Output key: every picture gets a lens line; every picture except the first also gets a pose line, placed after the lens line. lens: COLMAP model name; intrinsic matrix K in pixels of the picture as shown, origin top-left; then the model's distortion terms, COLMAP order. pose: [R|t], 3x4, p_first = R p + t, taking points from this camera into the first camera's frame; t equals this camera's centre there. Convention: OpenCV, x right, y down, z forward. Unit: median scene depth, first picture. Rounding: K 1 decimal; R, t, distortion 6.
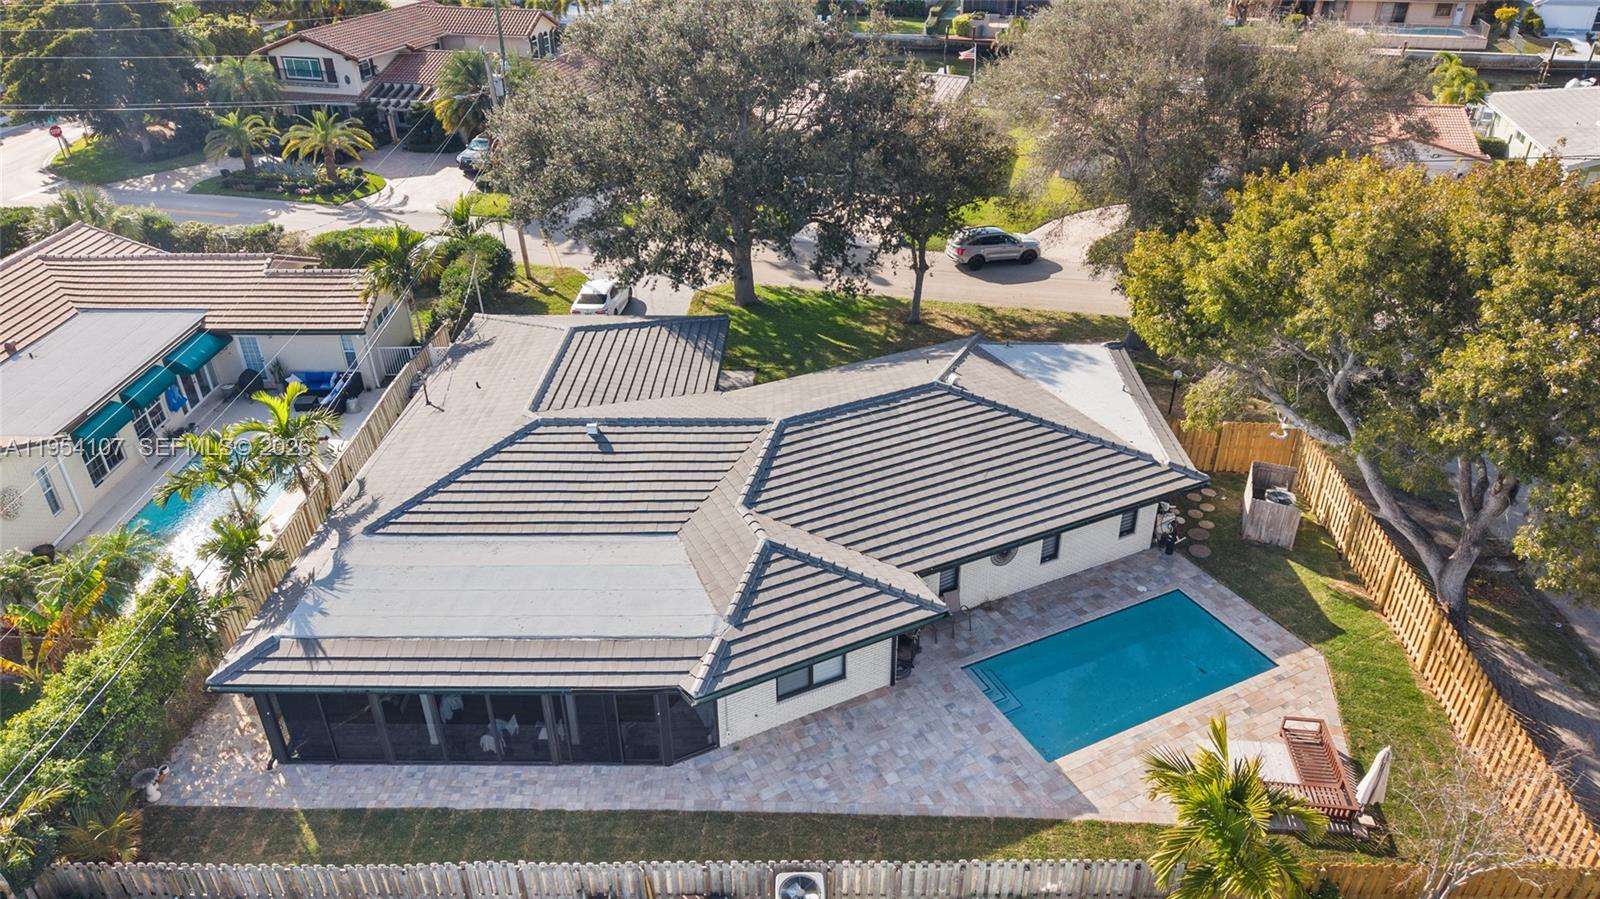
lens RADIAL K [[1066.2, 0, 800.0], [0, 1066.2, 449.5], [0, 0, 1]] dist [0.081317, -0.105575]
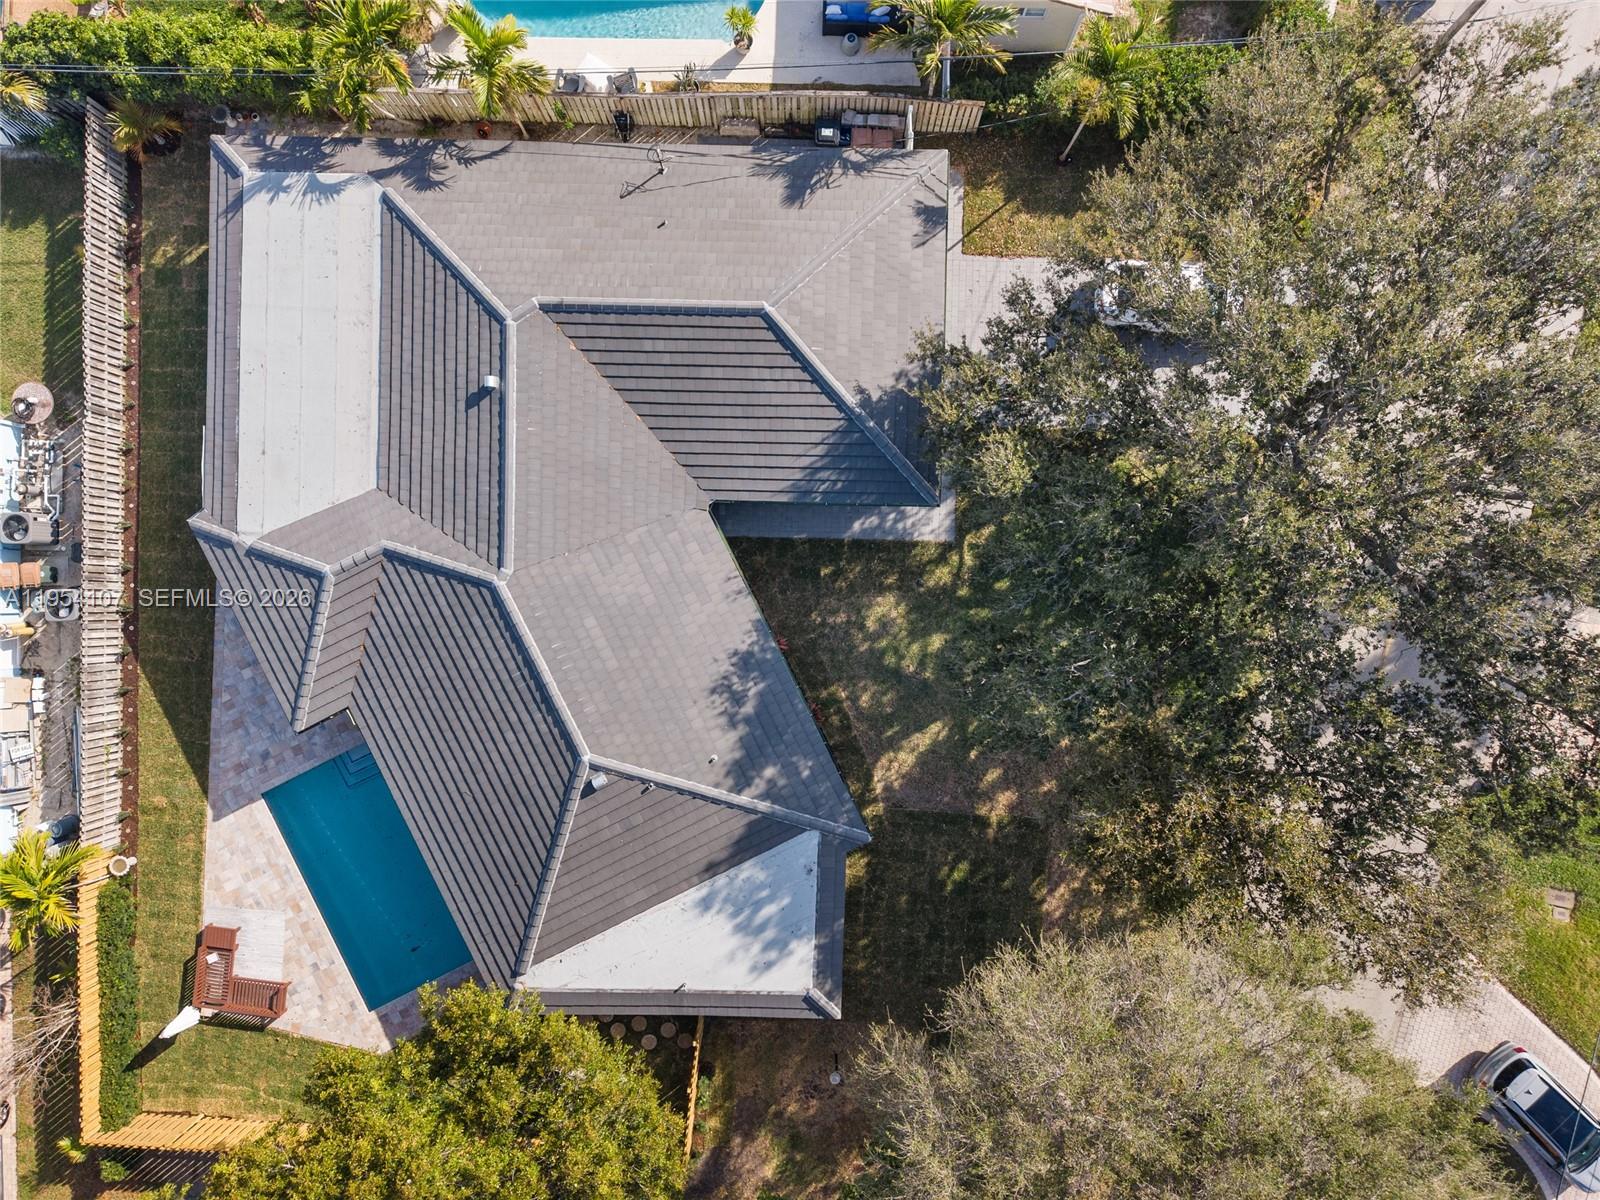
lens RADIAL K [[1100.9, 0, 800.0], [0, 1100.9, 600.0], [0, 0, 1]] dist [0.003115, 0.000925]
pose [[0.004540, 0.999966, 0.006831, -0.009787], [-0.504105, -0.003611, 0.863635, -0.981539], [0.863630, -0.007364, 0.504072, 0.740691]]
